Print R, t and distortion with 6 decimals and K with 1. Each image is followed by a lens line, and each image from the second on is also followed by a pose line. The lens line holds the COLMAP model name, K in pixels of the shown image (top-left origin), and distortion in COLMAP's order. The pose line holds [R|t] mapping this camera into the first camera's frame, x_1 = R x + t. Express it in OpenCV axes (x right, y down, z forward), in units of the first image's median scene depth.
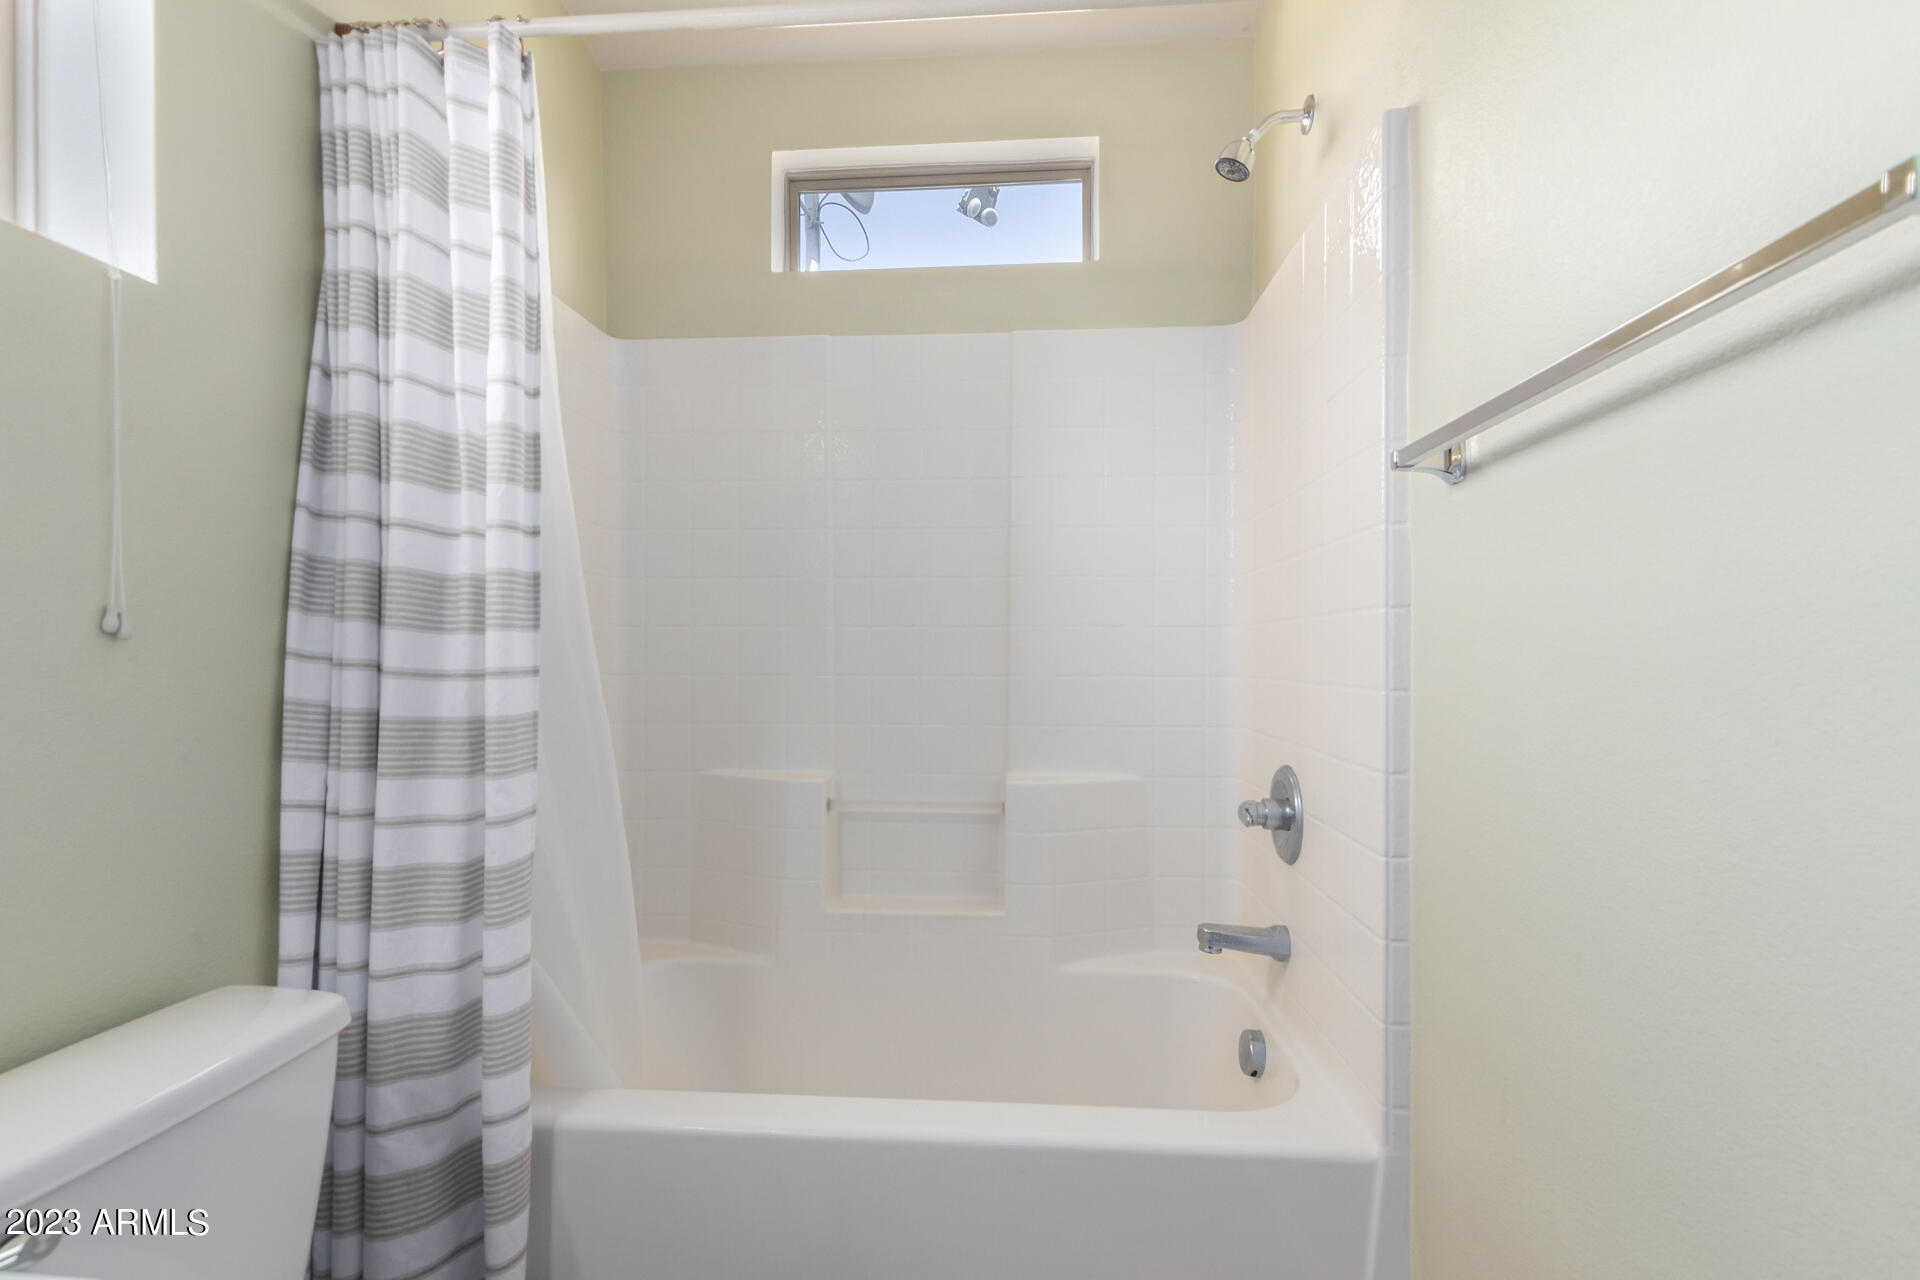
lens RADIAL K [[919.1, 0, 954.5], [0, 919.1, 656.9], [0, 0, 1]] dist [0.014773, -0.008616]
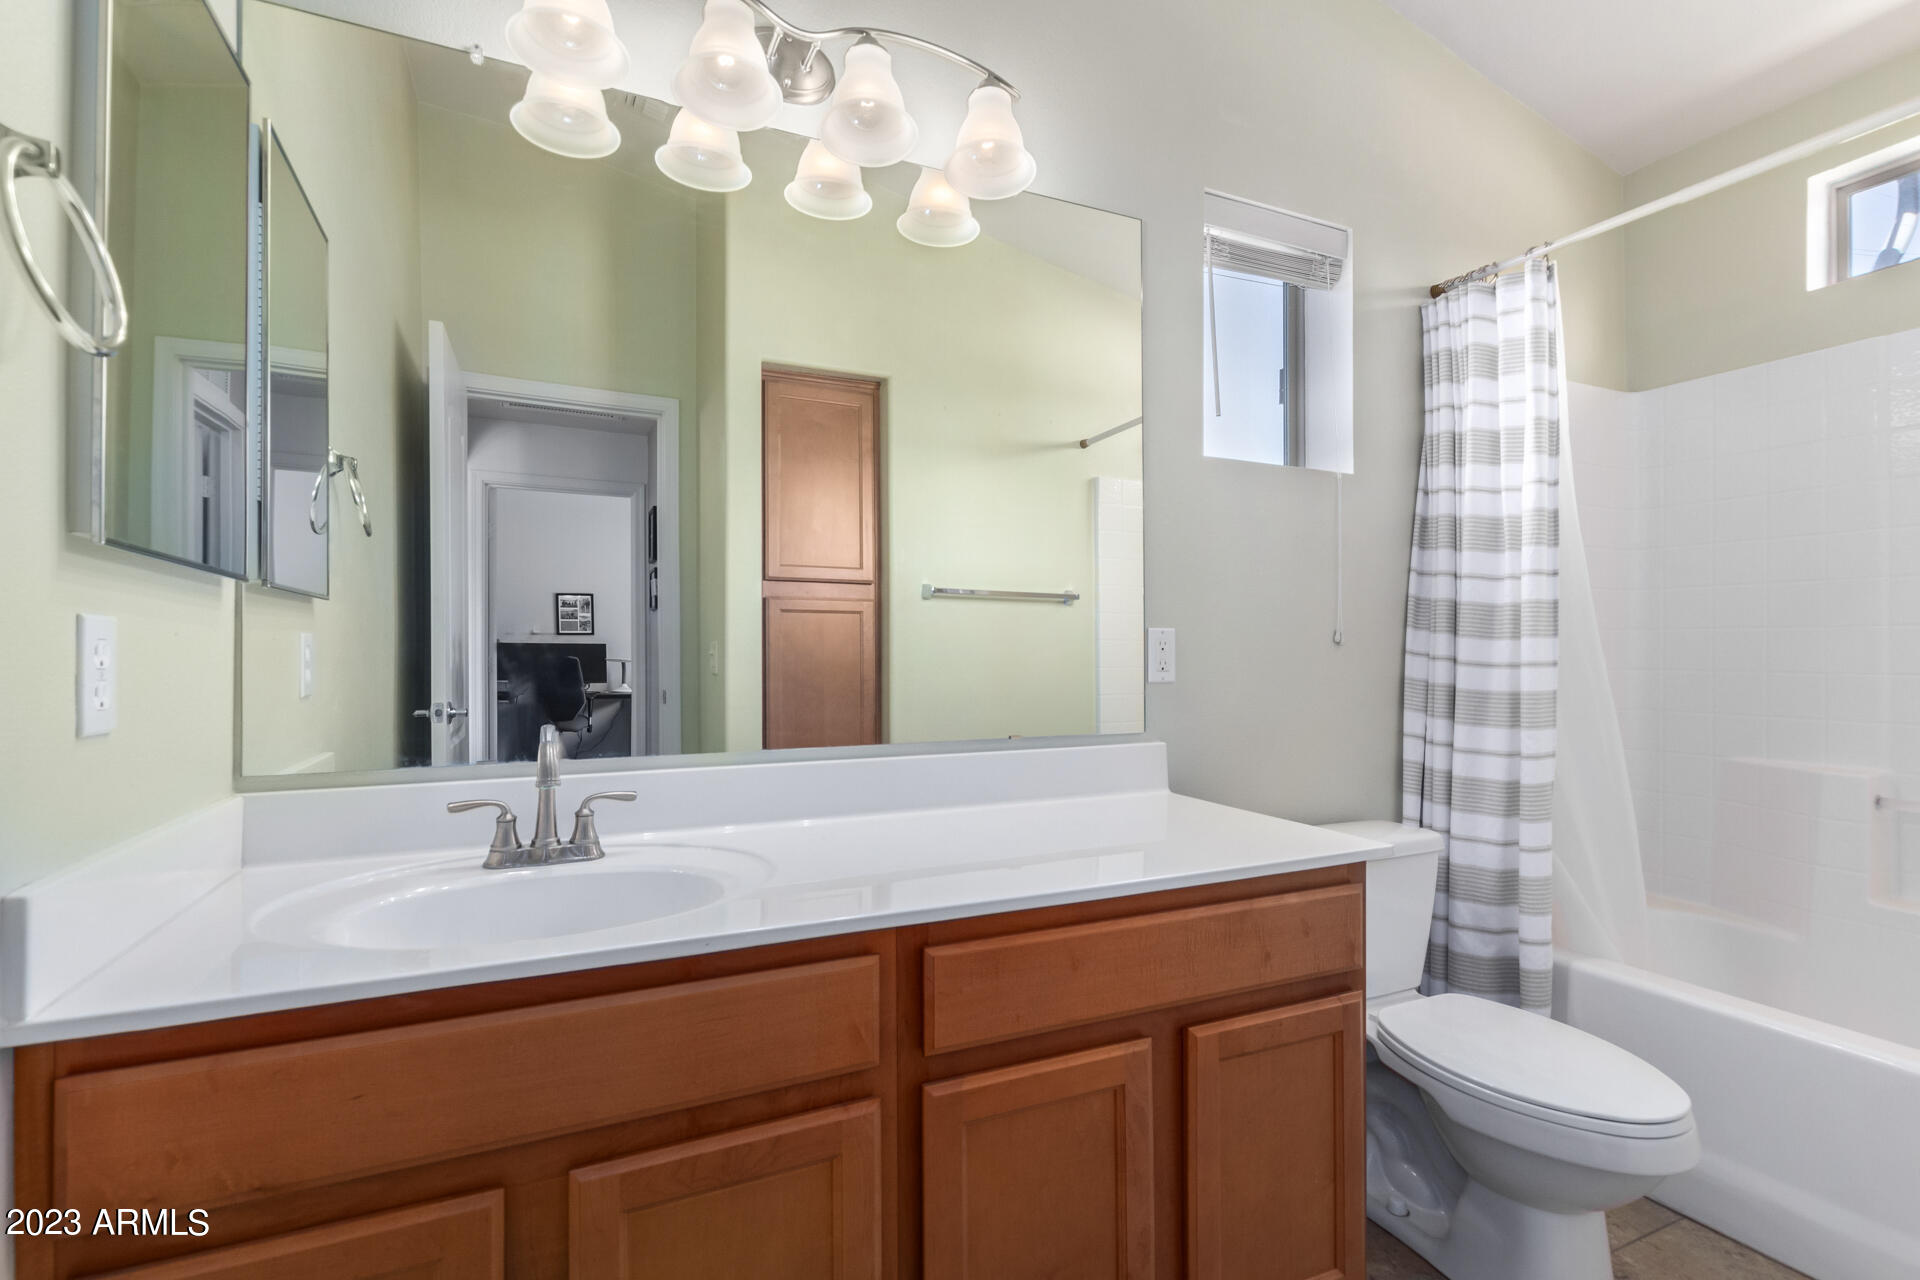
lens RADIAL K [[887.4, 0, 955.2], [0, 887.4, 649.5], [0, 0, 1]] dist [0.011333, -0.006936]
pose [[0.508953, -0.001073, -0.860794, 0.325278], [-0.003985, 0.999986, -0.003603, 0.001354], [0.860785, 0.005264, 0.508941, -0.637957]]
